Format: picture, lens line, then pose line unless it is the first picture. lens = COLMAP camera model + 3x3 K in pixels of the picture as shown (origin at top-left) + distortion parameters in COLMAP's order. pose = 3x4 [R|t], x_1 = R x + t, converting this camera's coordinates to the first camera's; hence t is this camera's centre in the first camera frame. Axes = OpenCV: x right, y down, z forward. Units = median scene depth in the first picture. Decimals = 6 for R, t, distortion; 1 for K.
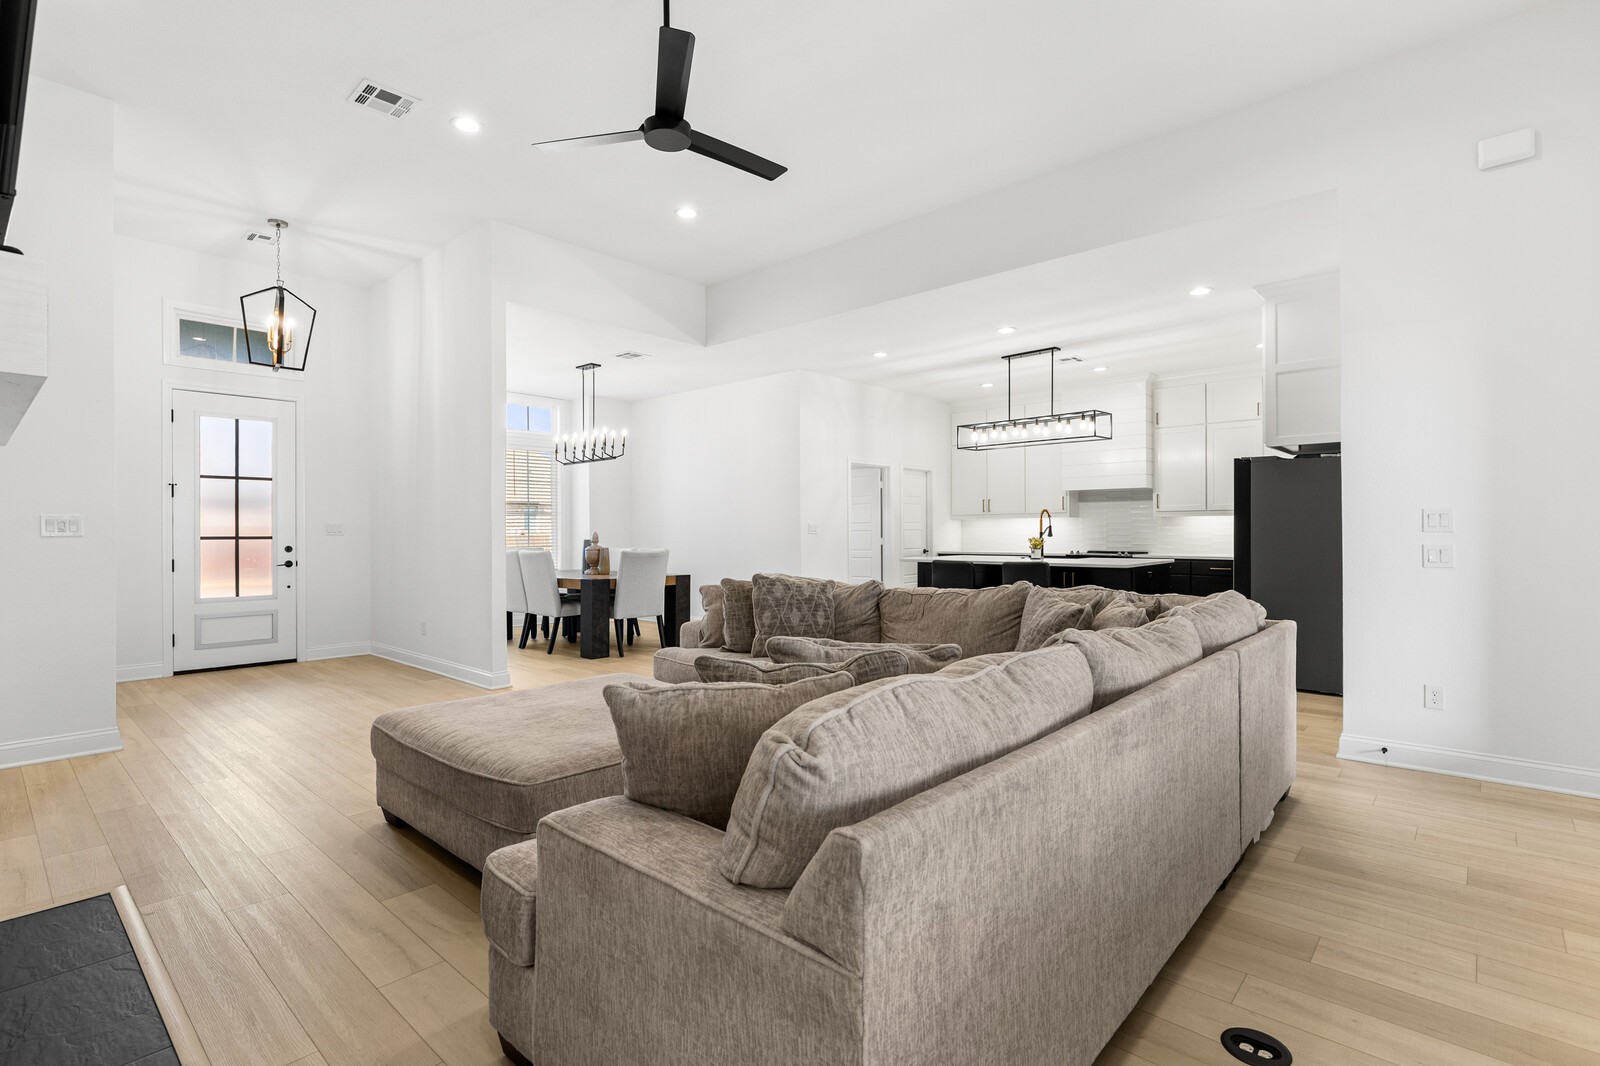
lens RADIAL K [[752.8, 0, 800.0], [0, 752.8, 533.0], [0, 0, 1]] dist [-0.000989, -0.000204]
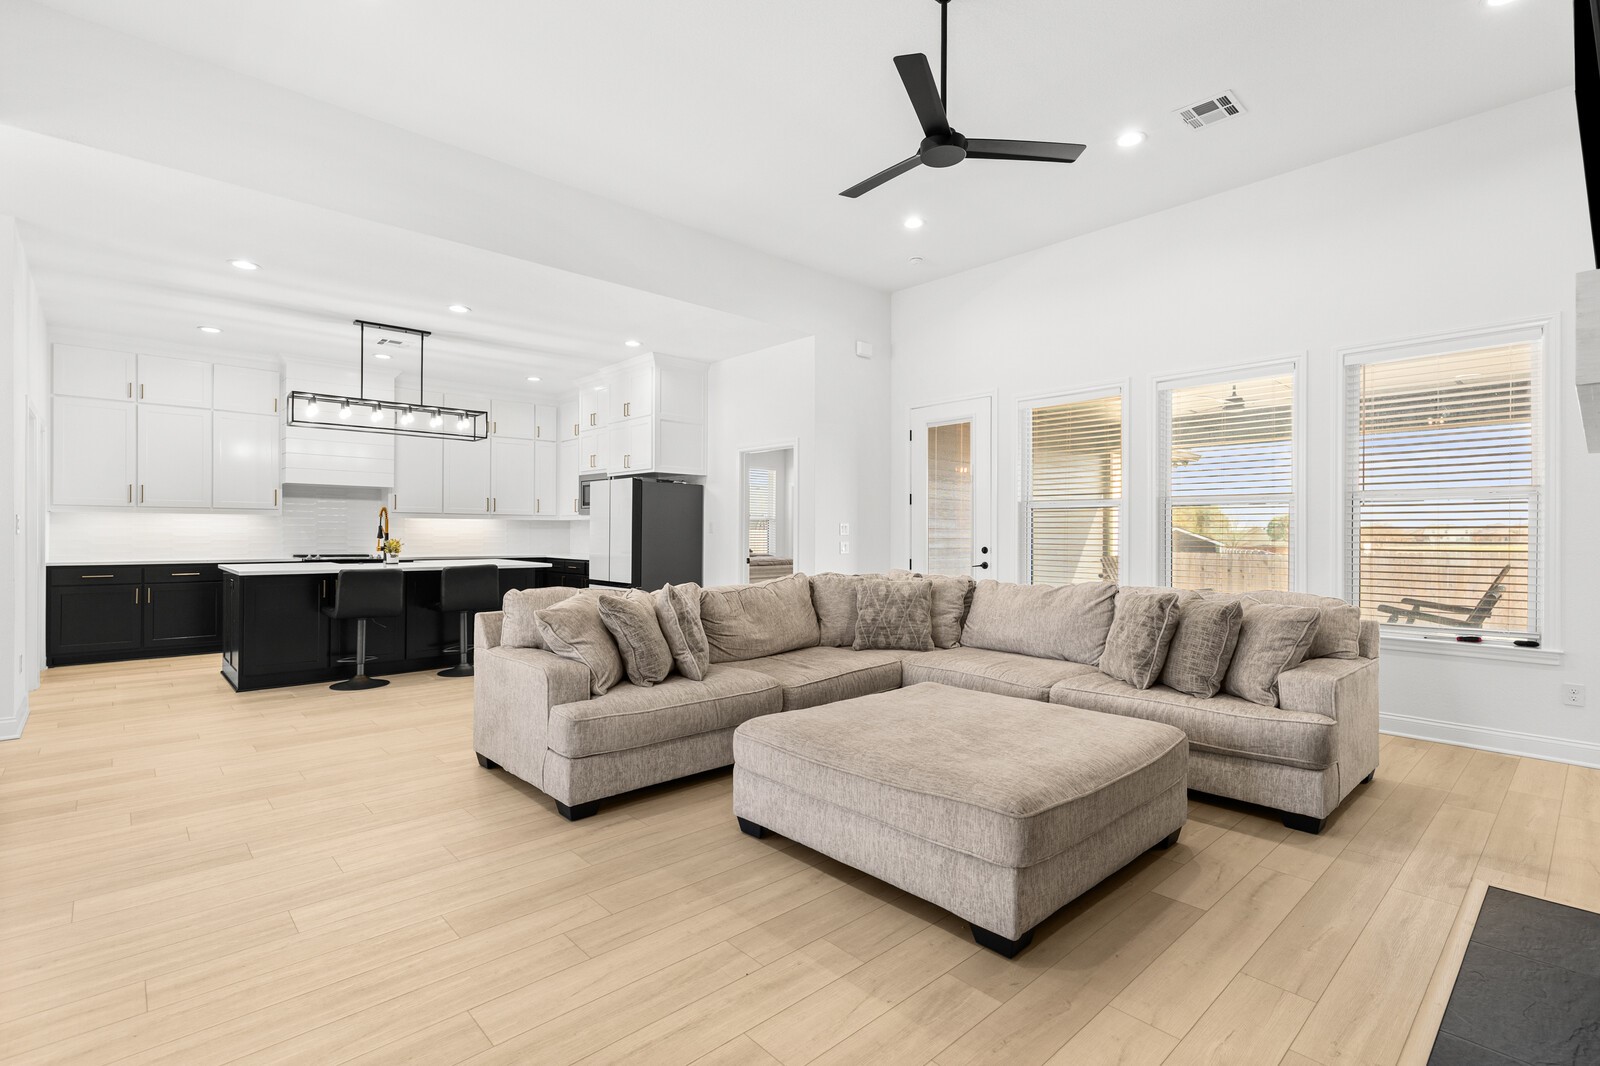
lens RADIAL K [[726.5, 0, 809.5], [0, 726.5, 538.5], [0, 0, 1]] dist [0.000438, 0.000523]
pose [[0.105773, -0.001130, 0.994390, -0.537760], [-0.008026, 0.999966, 0.001990, -0.001331], [-0.994358, -0.008192, 0.105760, 0.486368]]
